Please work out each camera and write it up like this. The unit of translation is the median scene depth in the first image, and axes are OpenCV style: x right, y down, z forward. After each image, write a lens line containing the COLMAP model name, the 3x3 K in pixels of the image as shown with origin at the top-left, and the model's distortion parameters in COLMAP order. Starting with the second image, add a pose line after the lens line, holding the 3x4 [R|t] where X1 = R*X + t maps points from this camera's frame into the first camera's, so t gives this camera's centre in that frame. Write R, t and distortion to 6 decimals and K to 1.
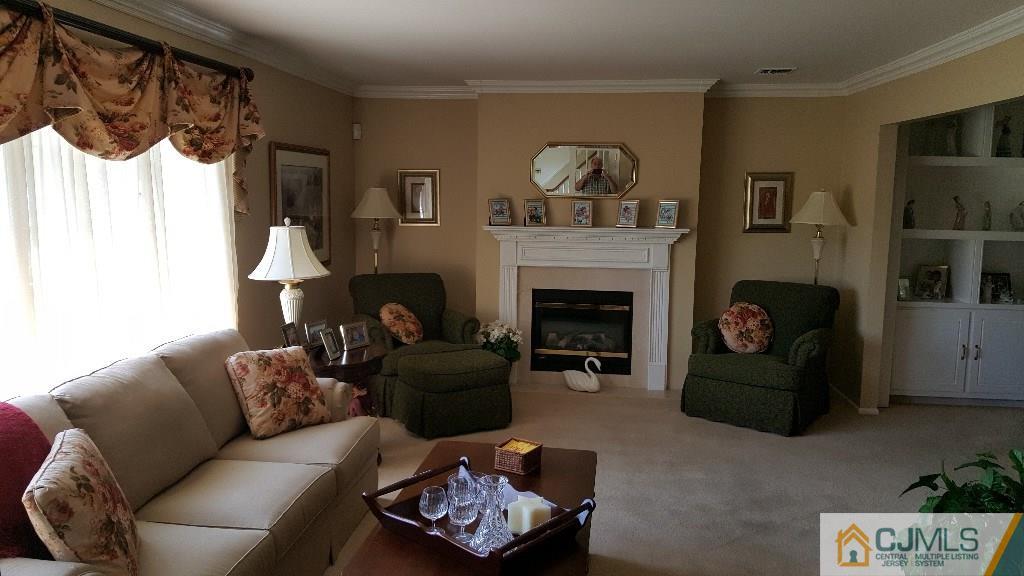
lens RADIAL K [[766.9, 0, 516.9], [0, 766.9, 282.8], [0, 0, 1]] dist [-0.006783, -0.005998]
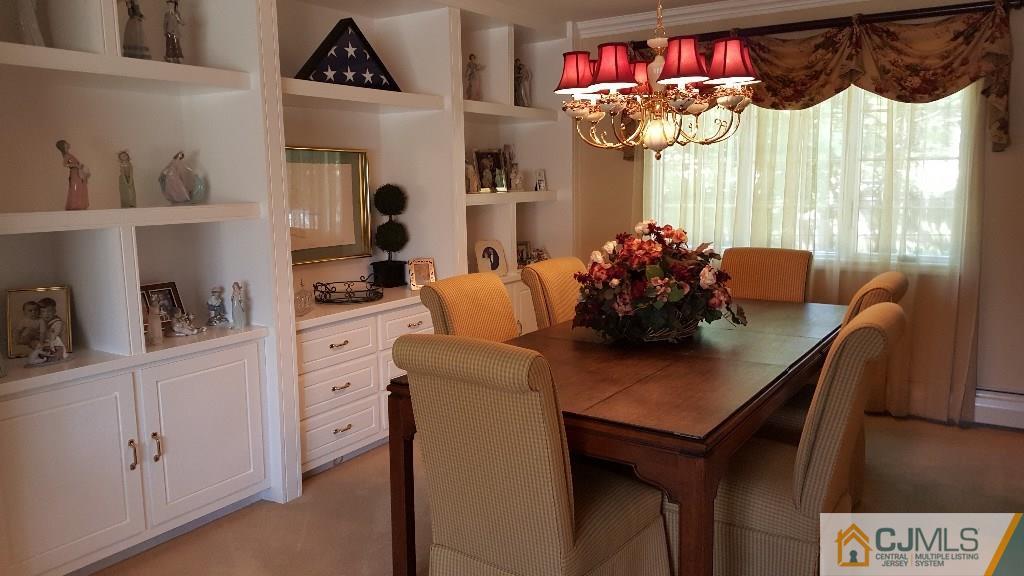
lens RADIAL K [[766.9, 0, 514.0], [0, 766.9, 279.8], [0, 0, 1]] dist [-0.006783, -0.005998]
pose [[0.457292, -0.132172, 0.879440, 0.273986], [0.129770, 0.988227, 0.081044, -0.028435], [-0.879797, 0.077064, 0.469060, 0.536893]]
